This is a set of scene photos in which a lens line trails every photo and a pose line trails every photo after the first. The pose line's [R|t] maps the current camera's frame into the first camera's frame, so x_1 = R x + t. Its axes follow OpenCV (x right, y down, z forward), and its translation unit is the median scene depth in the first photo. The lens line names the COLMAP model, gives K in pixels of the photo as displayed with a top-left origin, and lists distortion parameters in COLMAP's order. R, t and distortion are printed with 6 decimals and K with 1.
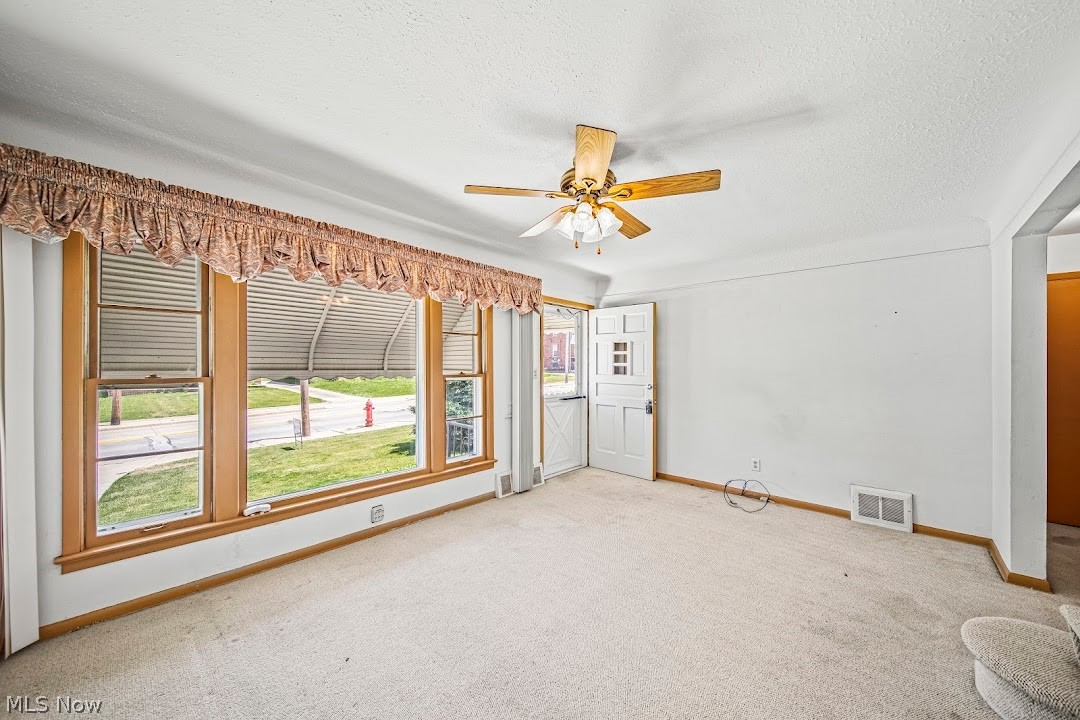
lens RADIAL K [[382.5, 0, 544.1], [0, 382.5, 365.7], [0, 0, 1]] dist [0.000017, 0.000024]
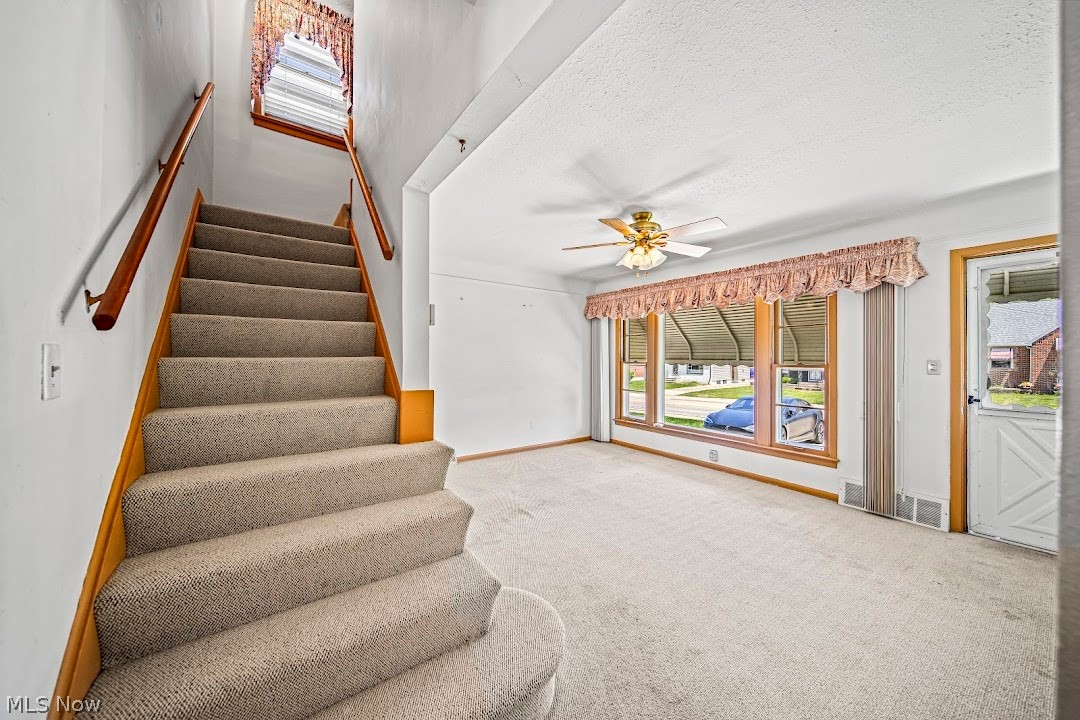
lens RADIAL K [[382.5, 0, 543.8], [0, 382.5, 356.6], [0, 0, 1]] dist [0.000017, 0.000024]
pose [[-0.196926, -0.010419, -0.980363, 0.939059], [-0.006623, 0.999935, -0.009296, 0.015177], [0.980396, 0.004663, -0.196982, 0.518930]]
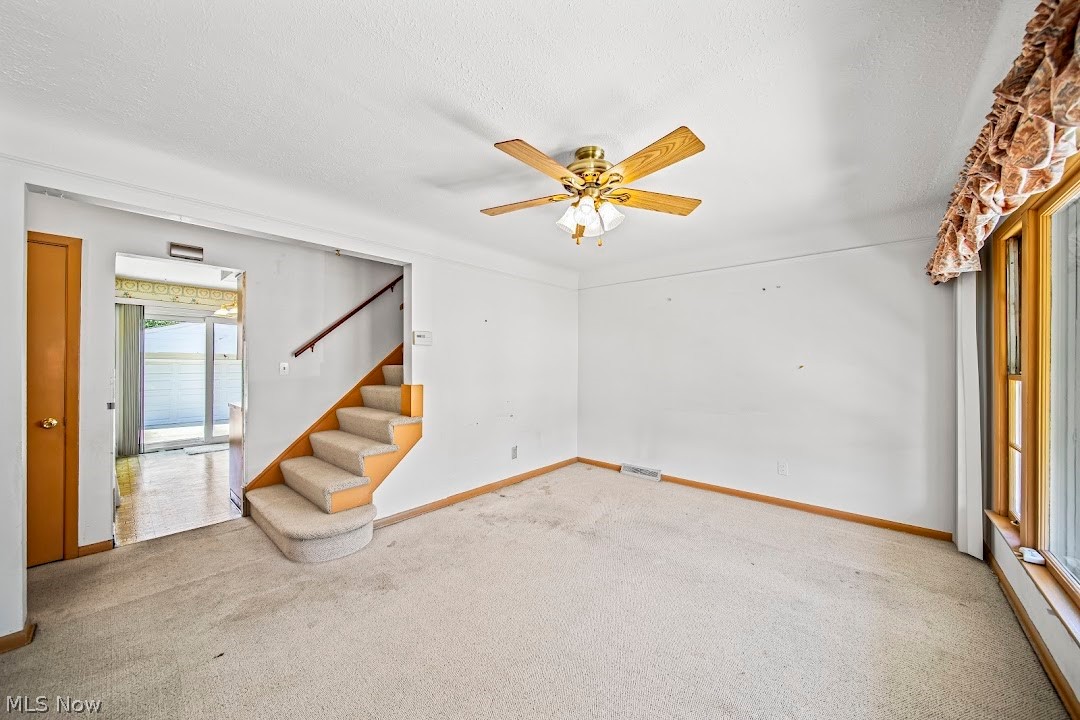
lens RADIAL K [[382.5, 0, 538.1], [0, 382.5, 362.8], [0, 0, 1]] dist [0.000017, 0.000024]
pose [[-0.999941, -0.007873, -0.007505, 0.146610], [-0.007857, 0.999967, -0.002151, 0.007356], [0.007522, -0.002092, -0.999970, 1.133252]]
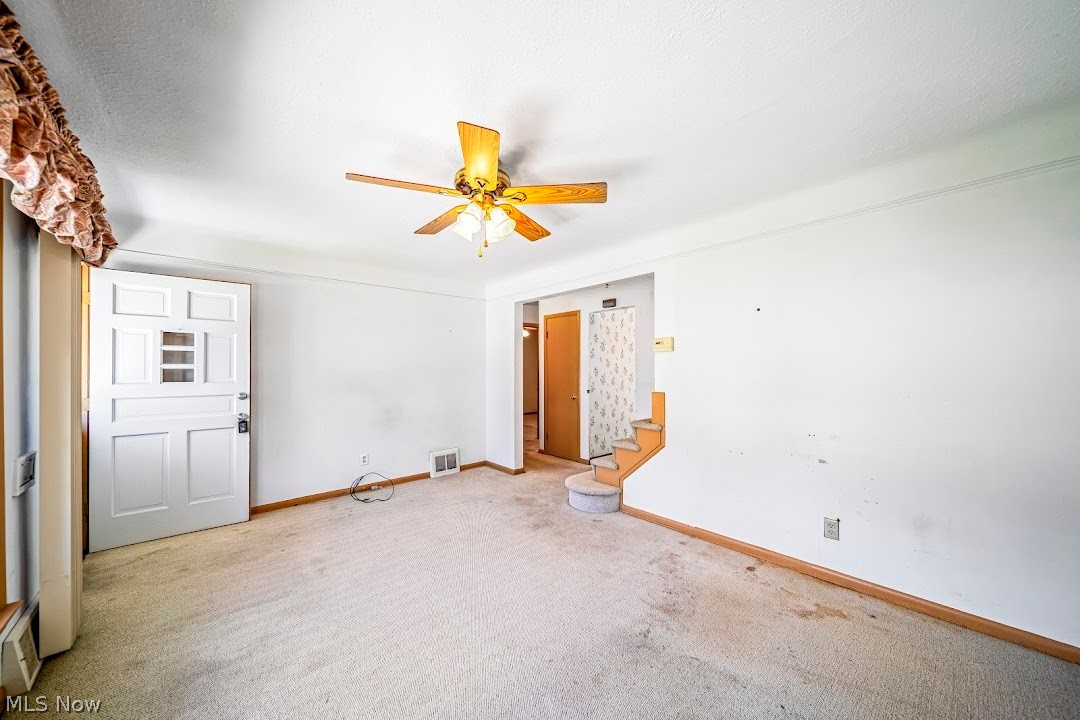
lens RADIAL K [[382.5, 0, 536.9], [0, 382.5, 365.7], [0, 0, 1]] dist [0.000017, 0.000024]
pose [[0.115488, -0.003810, 0.993302, -0.482680], [0.003548, 0.999988, 0.003423, -0.005695], [-0.993303, 0.003129, 0.115500, 0.421704]]
